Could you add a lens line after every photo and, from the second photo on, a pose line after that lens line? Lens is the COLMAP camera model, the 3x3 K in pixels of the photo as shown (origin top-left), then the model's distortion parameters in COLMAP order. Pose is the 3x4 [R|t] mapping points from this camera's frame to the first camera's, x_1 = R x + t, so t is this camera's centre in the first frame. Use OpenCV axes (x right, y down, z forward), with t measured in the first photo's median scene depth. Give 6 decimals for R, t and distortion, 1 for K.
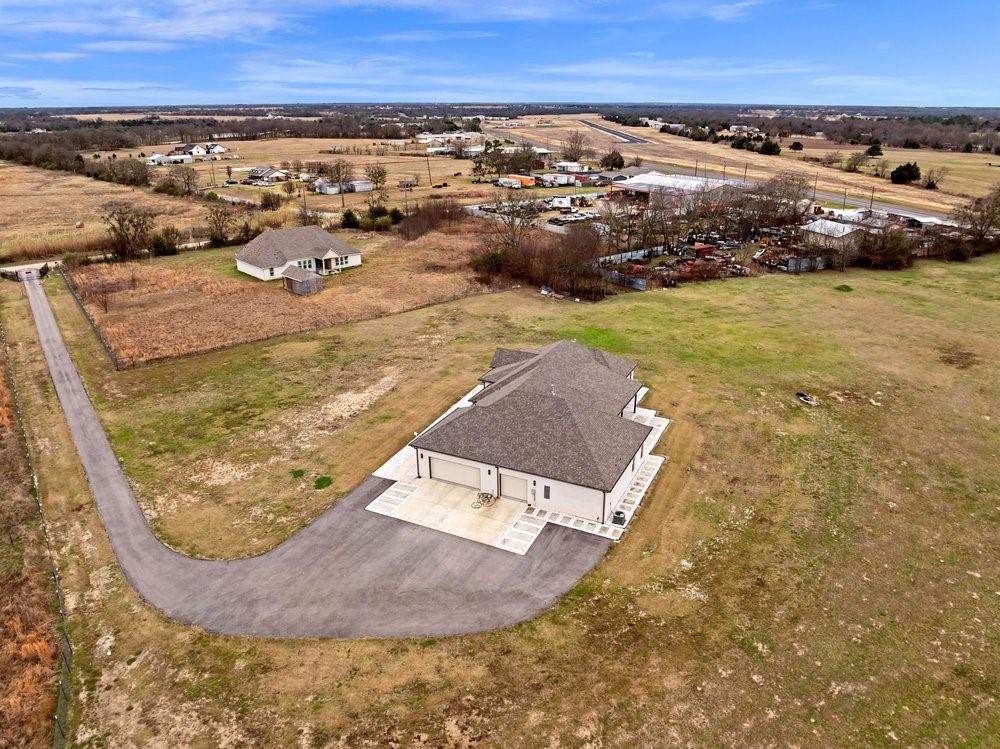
lens RADIAL K [[708.8, 0, 497.1], [0, 708.8, 373.5], [0, 0, 1]] dist [-0.047234, 0.017503]
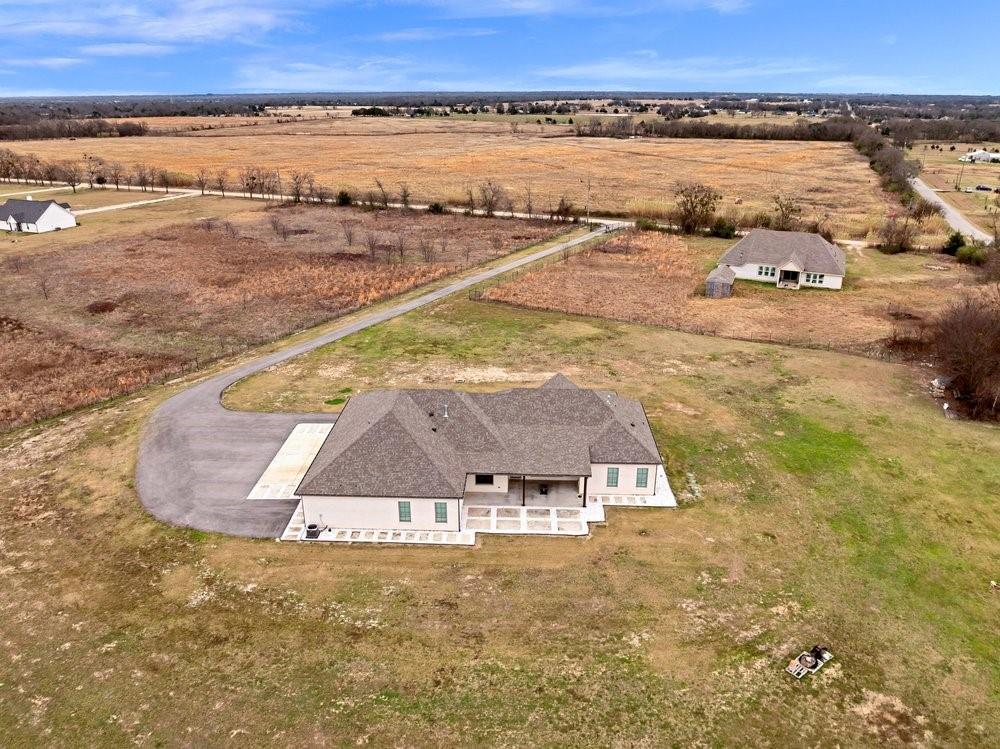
lens RADIAL K [[708.8, 0, 498.5], [0, 708.8, 369.5], [0, 0, 1]] dist [-0.047234, 0.017503]
pose [[0.408419, 0.339195, -0.847432, 0.718808], [-0.330553, 0.920340, 0.209068, -0.200421], [0.850840, 0.194734, 0.488006, 0.497260]]
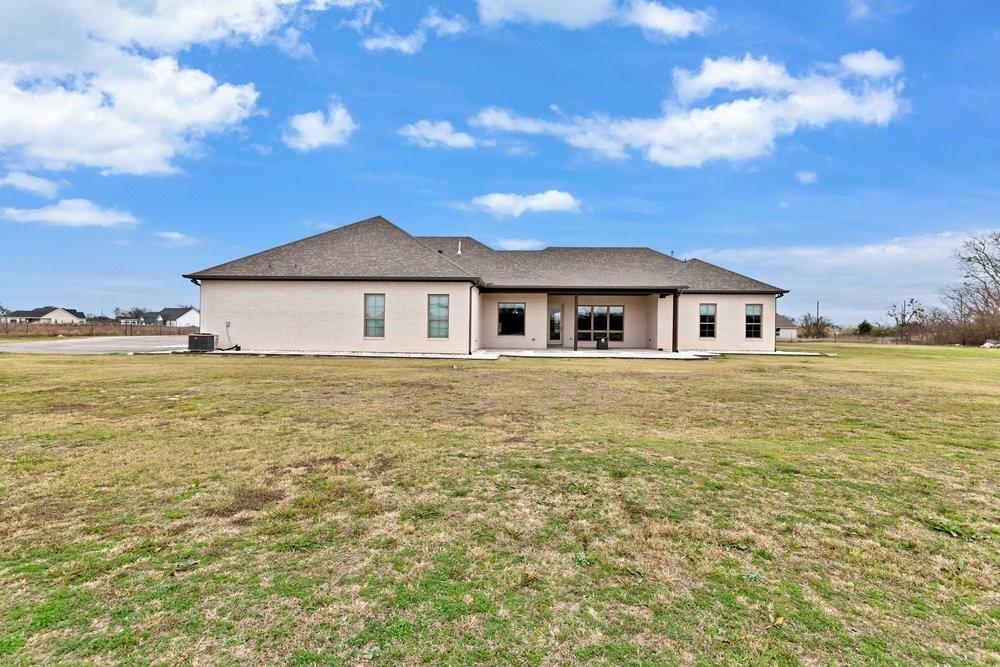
lens RADIAL K [[436.0, 0, 497.6], [0, 436.0, 322.6], [0, 0, 1]] dist [0.000496, -0.000556]
pose [[0.387796, 0.008552, -0.921706, 0.380177], [-0.341604, 0.930084, -0.135096, 0.126596], [0.856108, 0.367248, 0.363604, 0.764389]]
